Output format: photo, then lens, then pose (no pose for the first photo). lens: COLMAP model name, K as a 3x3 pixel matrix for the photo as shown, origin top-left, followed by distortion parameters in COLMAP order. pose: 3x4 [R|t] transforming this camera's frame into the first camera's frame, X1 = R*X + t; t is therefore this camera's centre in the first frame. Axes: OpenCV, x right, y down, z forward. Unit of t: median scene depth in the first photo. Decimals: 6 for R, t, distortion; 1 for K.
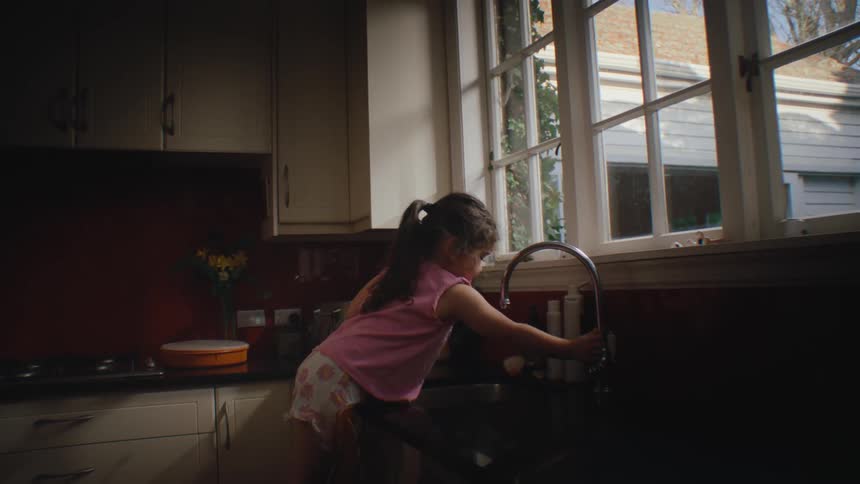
lens RADIAL K [[704.0, 0, 430.0], [0, 704.0, 242.0], [0, 0, 1]] dist [-0.203483, 0.235685]
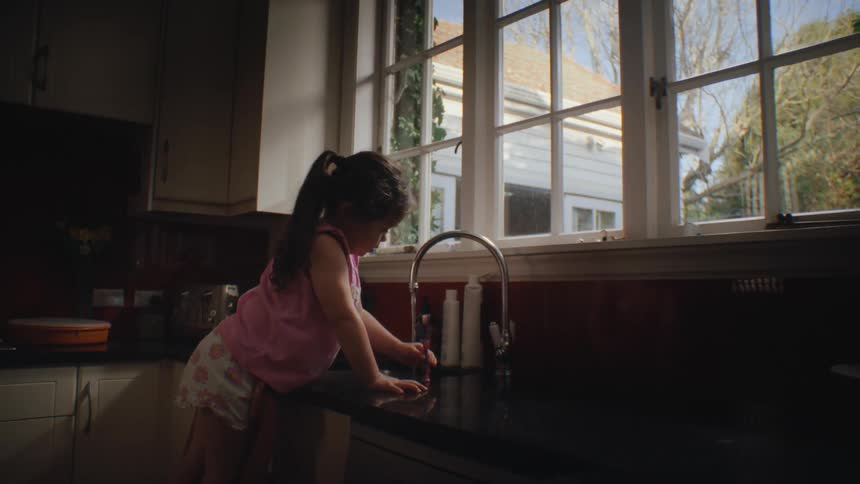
lens RADIAL K [[704.0, 0, 430.0], [0, 704.0, 242.0], [0, 0, 1]] dist [-0.203483, 0.235685]
pose [[0.961772, 0.077836, 0.262556, -0.100467], [-0.073101, 0.996938, -0.027769, 0.032934], [-0.263913, 0.007514, 0.964517, -0.003174]]
